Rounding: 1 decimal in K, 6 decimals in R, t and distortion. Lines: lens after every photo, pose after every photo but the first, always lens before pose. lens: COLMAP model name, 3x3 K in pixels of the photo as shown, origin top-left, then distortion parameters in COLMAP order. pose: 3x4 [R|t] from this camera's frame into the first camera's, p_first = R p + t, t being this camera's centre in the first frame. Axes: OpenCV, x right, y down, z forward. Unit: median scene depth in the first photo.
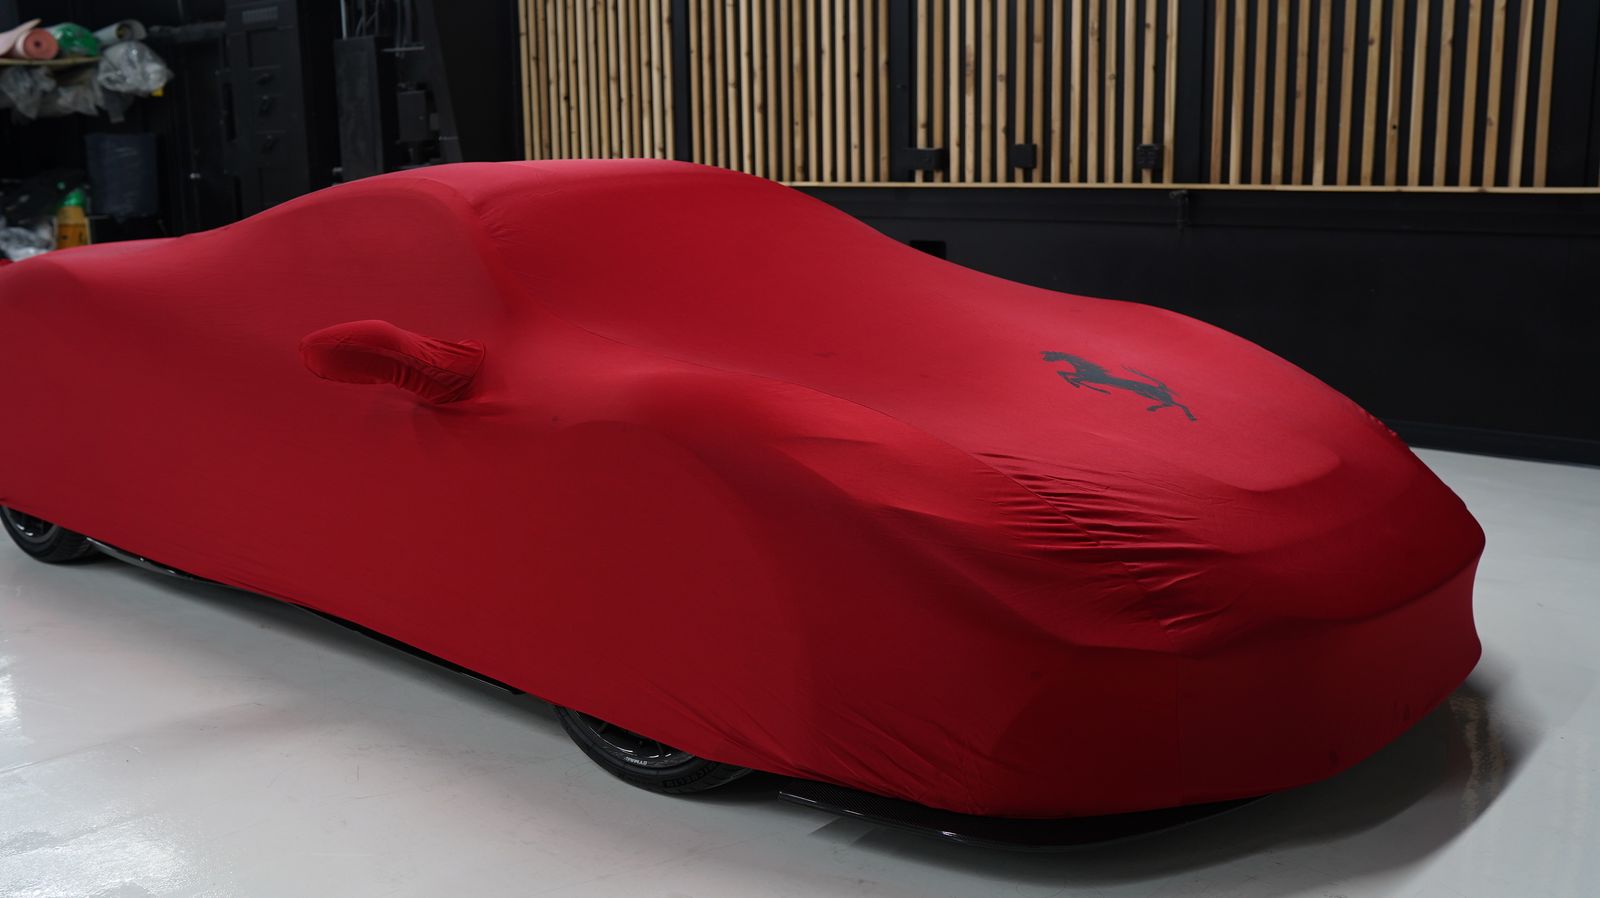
lens RADIAL K [[1525.6, 0, 796.6], [0, 1525.6, 445.4], [0, 0, 1]] dist [-0.037530, 0.000000]
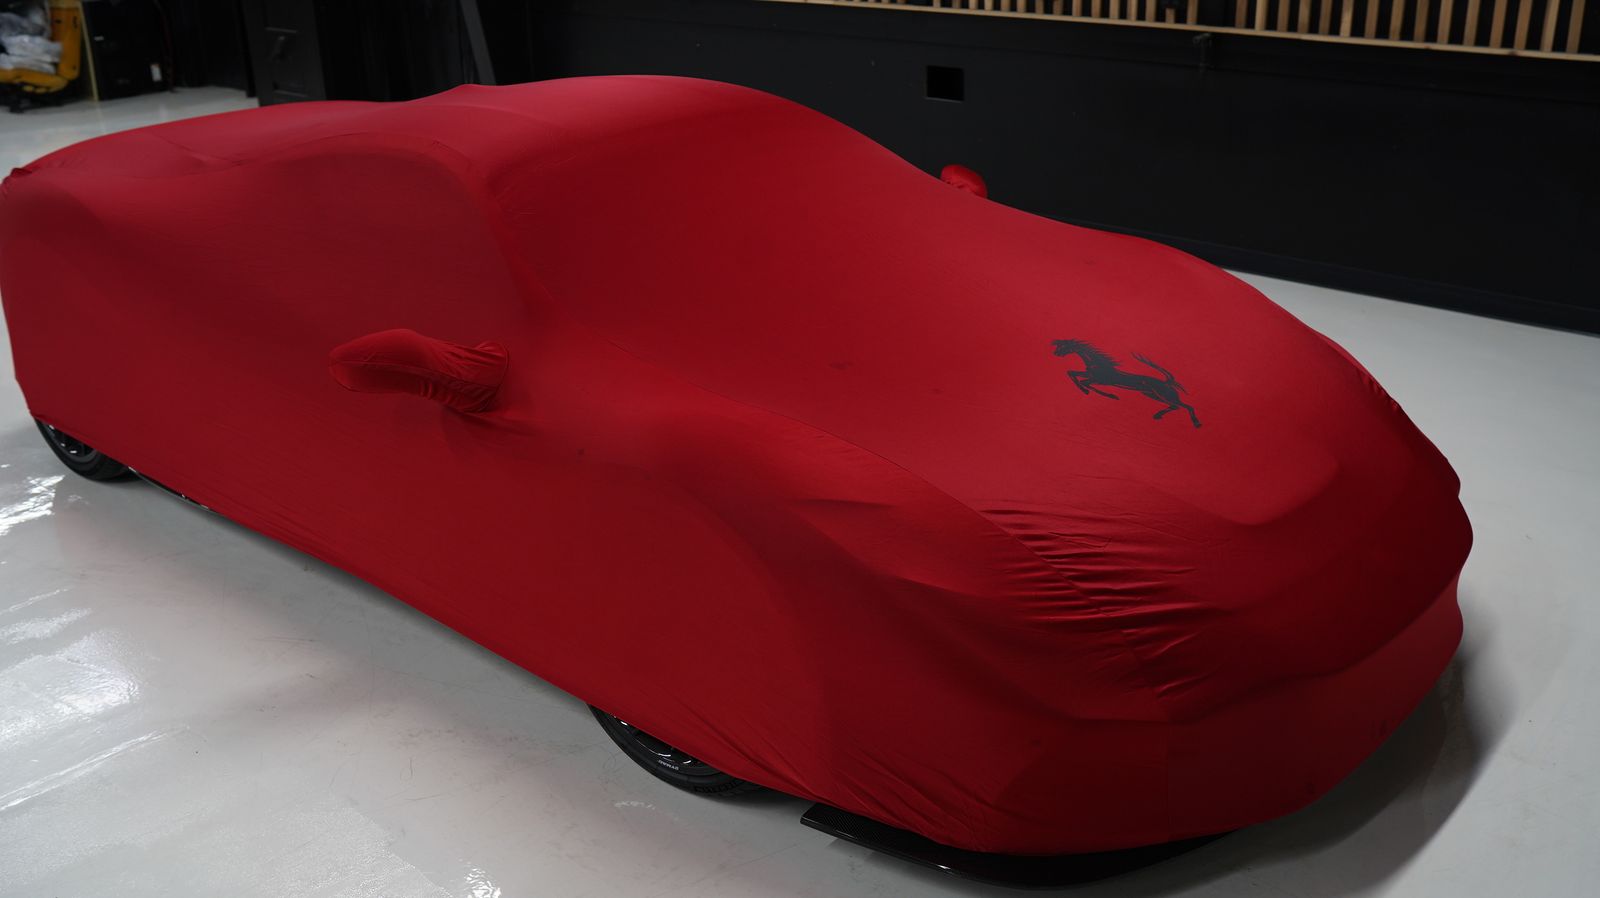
lens RADIAL K [[1525.6, 0, 802.4], [0, 1525.6, 460.4], [0, 0, 1]] dist [-0.037530, 0.000000]
pose [[0.999931, -0.008744, -0.007870, 0.000485], [0.010120, 0.980461, 0.196451, -0.193367], [0.005998, -0.196518, 0.980482, -0.016867]]
